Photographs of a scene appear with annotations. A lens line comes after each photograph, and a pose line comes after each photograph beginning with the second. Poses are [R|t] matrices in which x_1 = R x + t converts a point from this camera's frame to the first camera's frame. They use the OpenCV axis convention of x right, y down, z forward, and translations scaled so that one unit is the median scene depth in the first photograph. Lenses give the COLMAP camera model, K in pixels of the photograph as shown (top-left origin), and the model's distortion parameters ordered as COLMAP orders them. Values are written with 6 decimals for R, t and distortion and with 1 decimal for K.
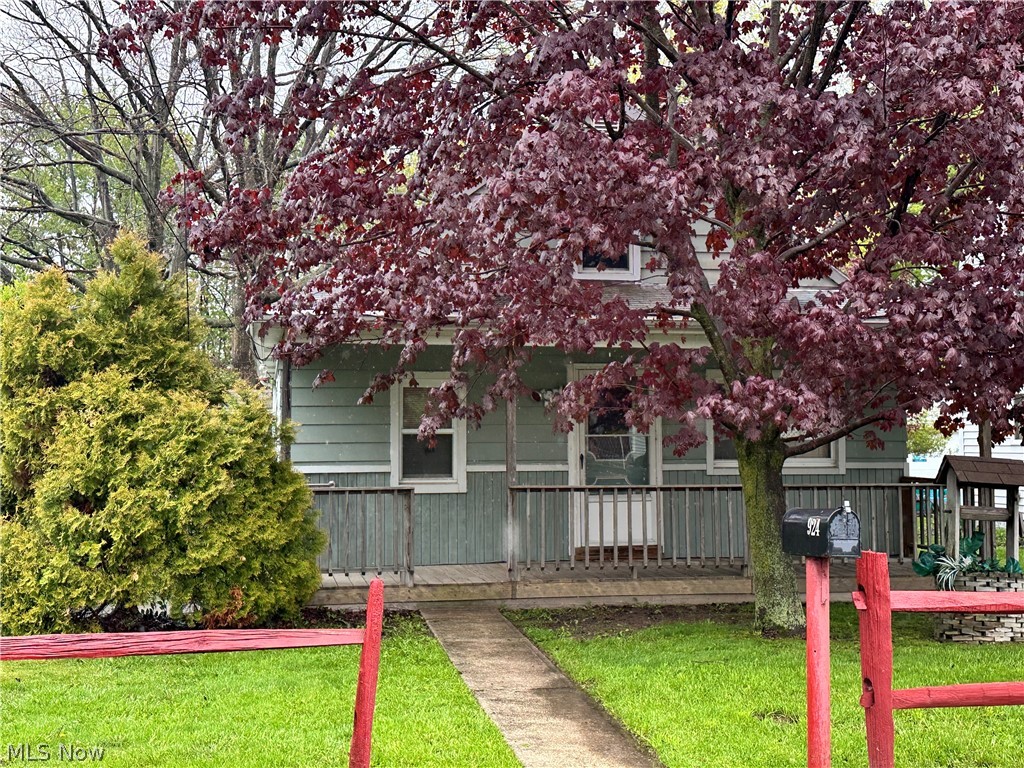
lens RADIAL K [[1286.3, 0, 512.3], [0, 1286.3, 381.4], [0, 0, 1]] dist [-0.010736, 0.000000]
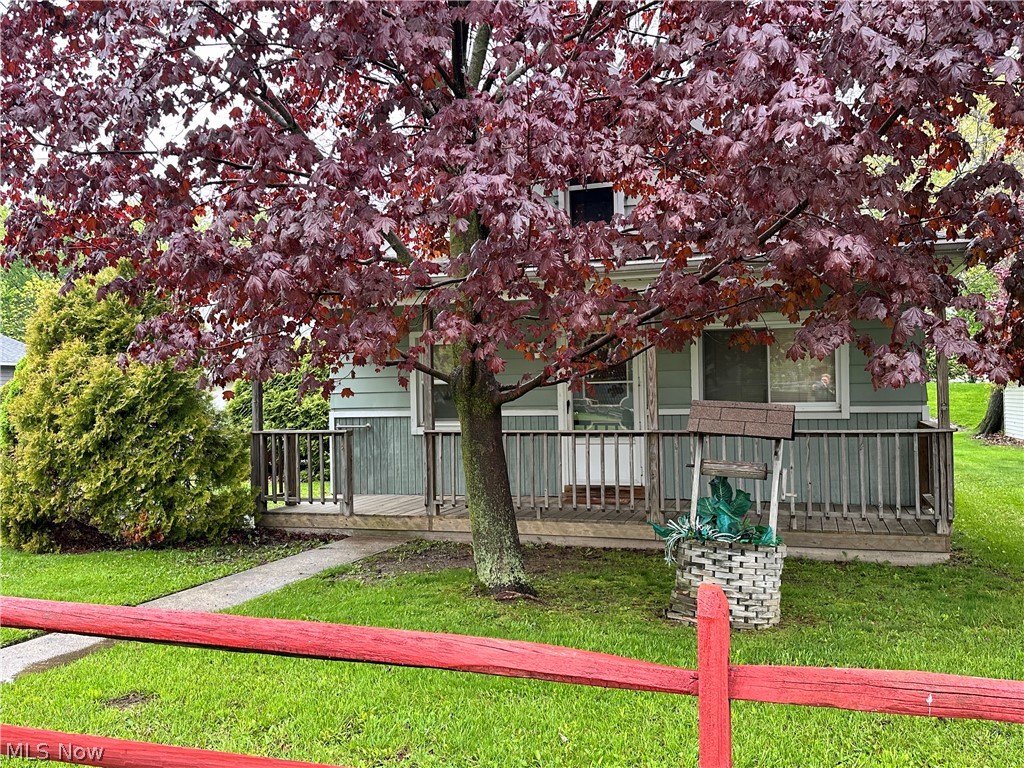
lens RADIAL K [[885.4, 0, 511.7], [0, 885.4, 388.6], [0, 0, 1]] dist [0.004372, 0.001108]
pose [[0.872748, -0.017183, -0.487869, 0.379588], [0.035388, 0.998978, 0.028122, 0.023129], [0.486887, -0.041808, 0.872464, 0.320765]]
